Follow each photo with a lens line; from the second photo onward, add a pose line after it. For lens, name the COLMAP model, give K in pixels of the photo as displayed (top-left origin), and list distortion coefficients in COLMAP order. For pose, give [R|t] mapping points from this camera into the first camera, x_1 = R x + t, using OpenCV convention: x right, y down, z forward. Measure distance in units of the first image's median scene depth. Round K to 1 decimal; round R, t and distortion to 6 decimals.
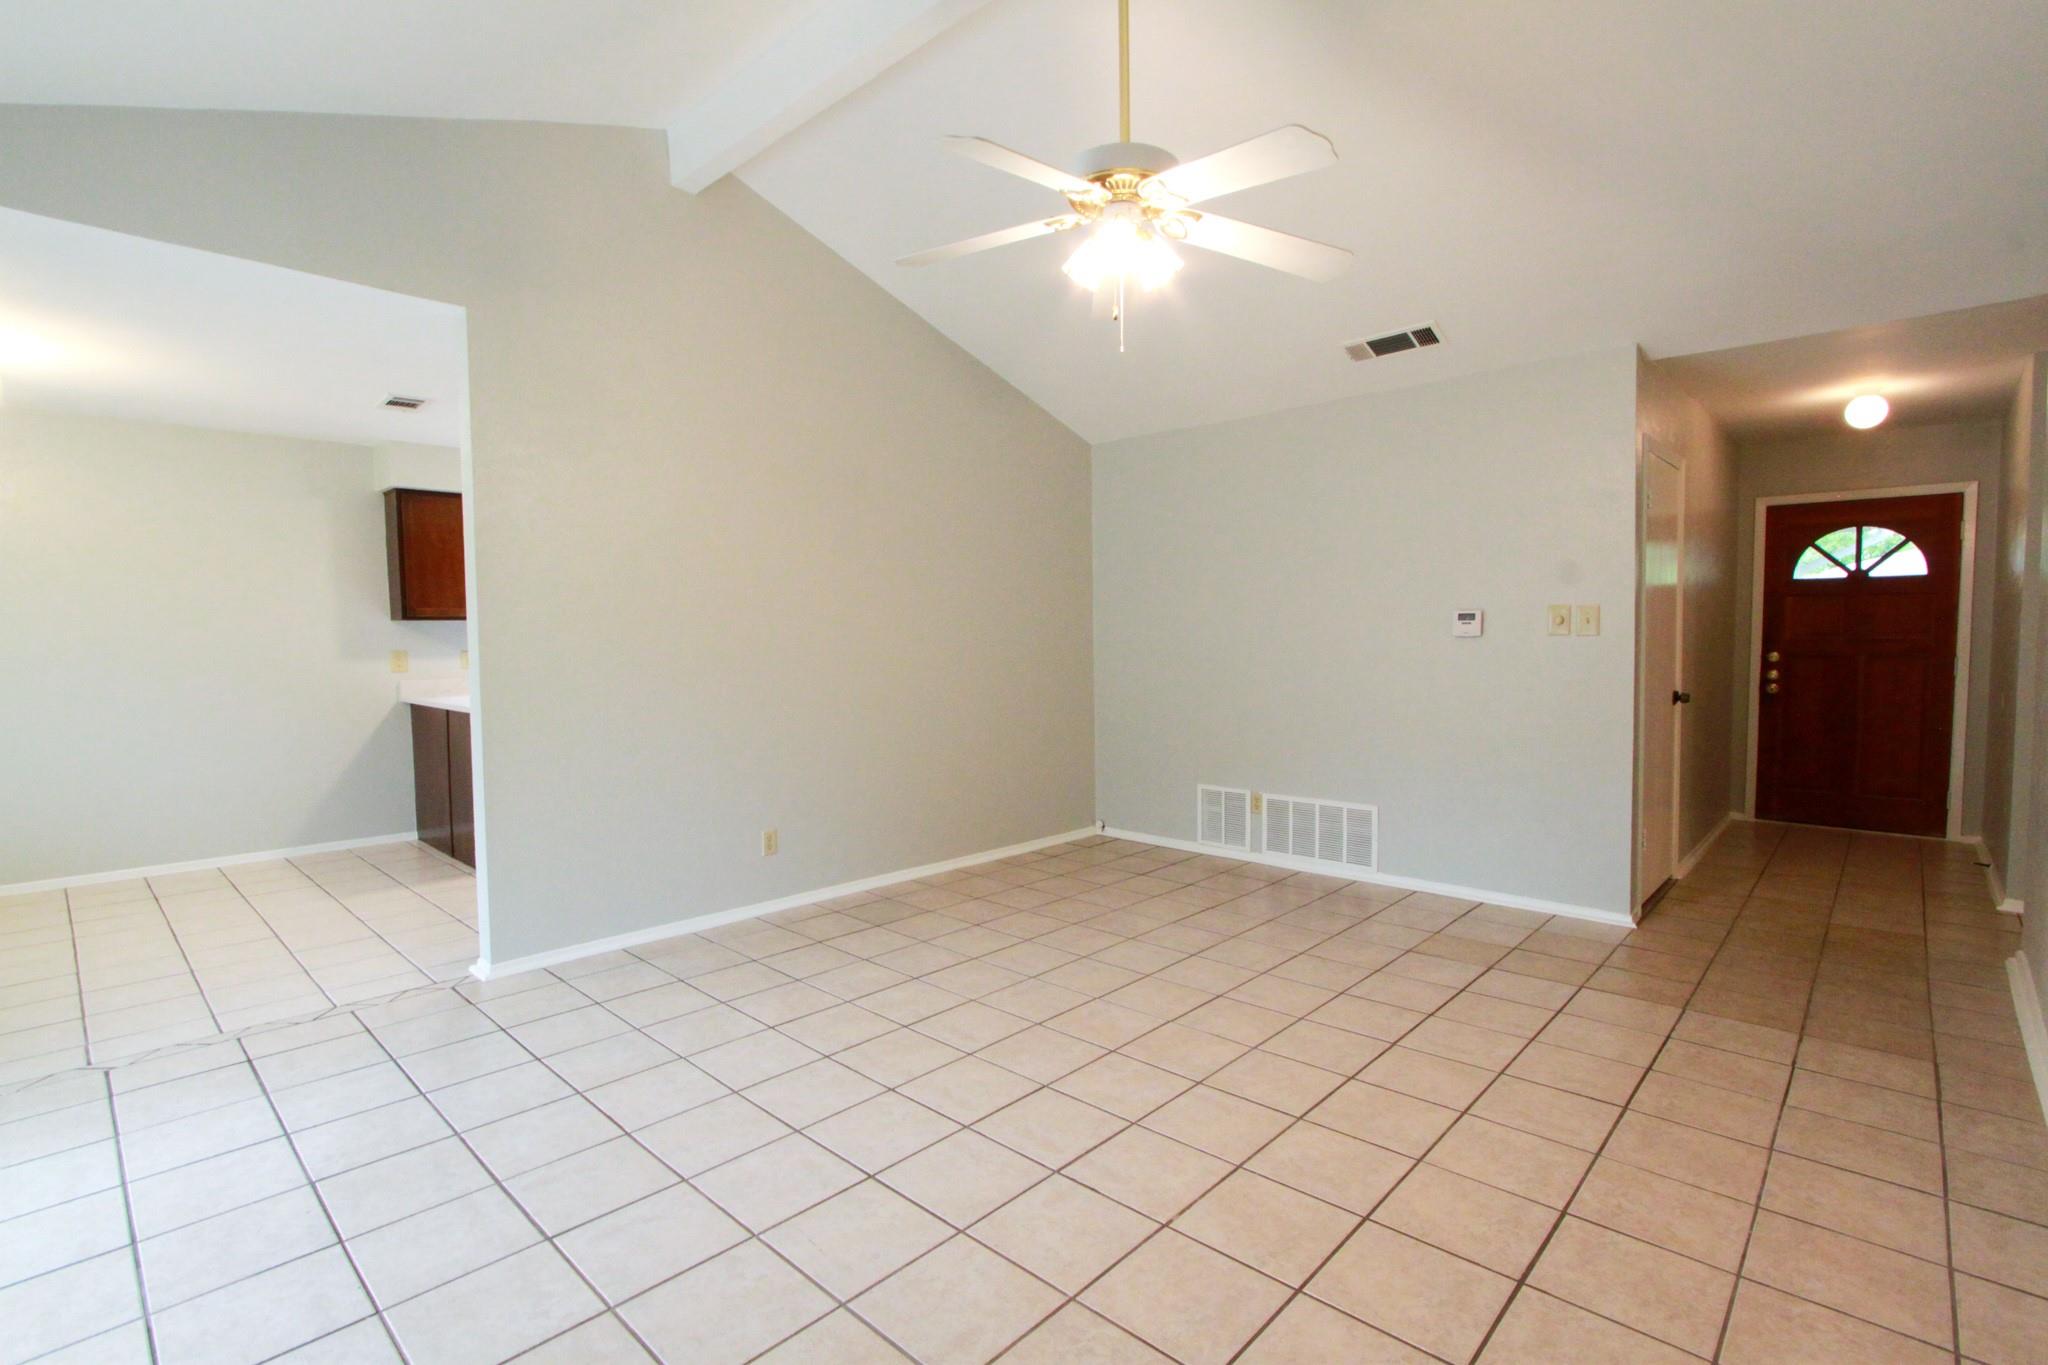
lens RADIAL K [[953.5, 0, 1014.7], [0, 953.5, 673.2], [0, 0, 1]] dist [-0.016018, 0.000182]
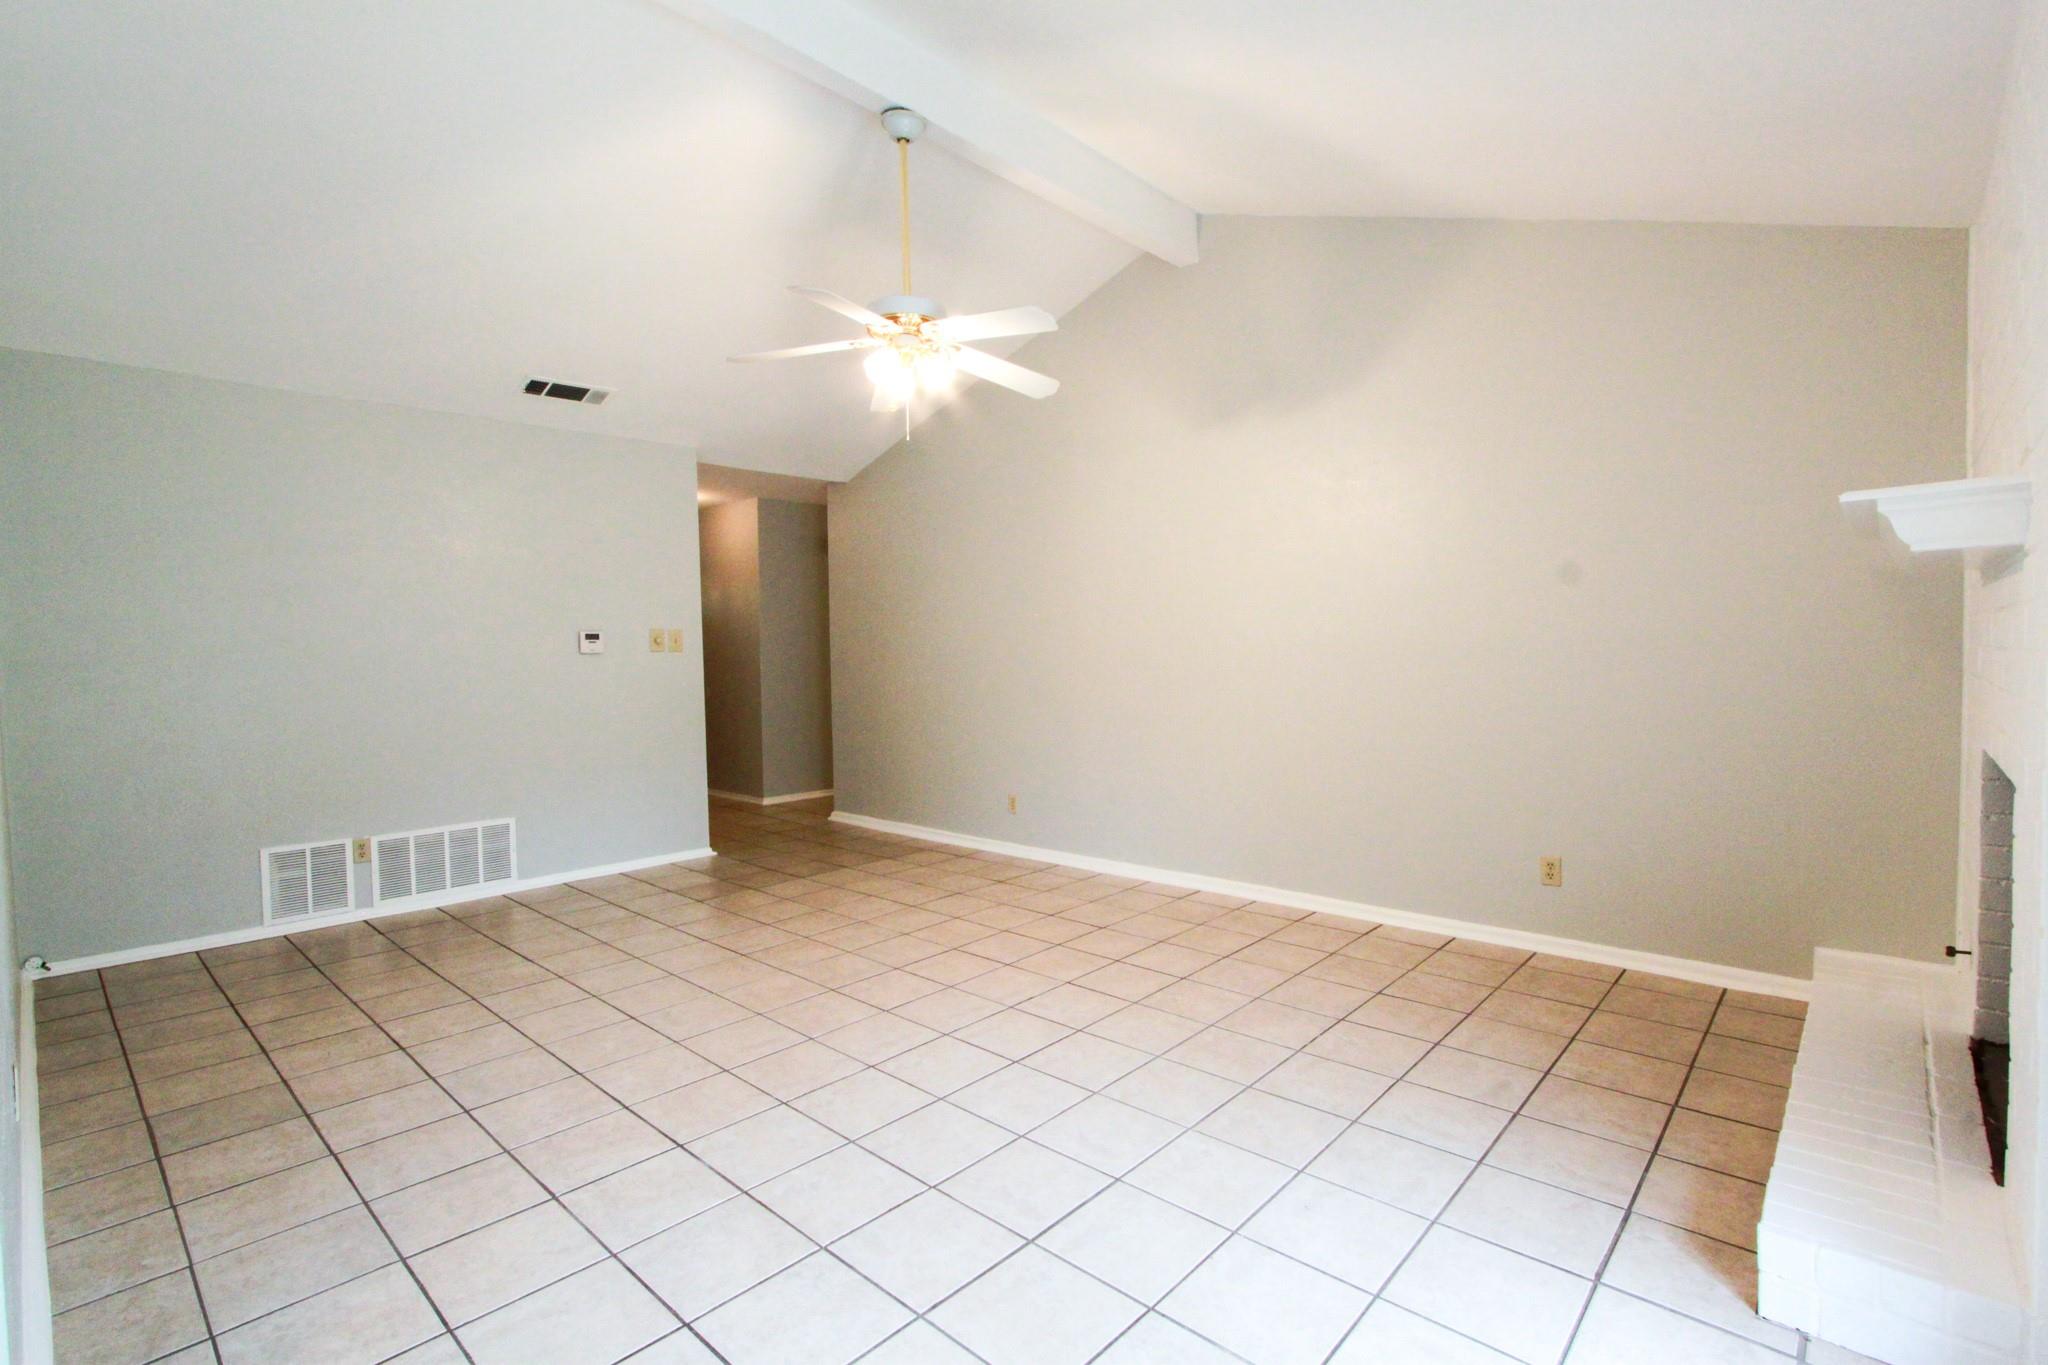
lens RADIAL K [[953.5, 0, 1014.7], [0, 953.5, 673.2], [0, 0, 1]] dist [-0.016018, 0.000182]
pose [[-0.022415, -0.017897, 0.999589, -0.767612], [0.051736, 0.998479, 0.019037, -0.010026], [-0.998409, 0.052141, -0.021455, 0.540883]]
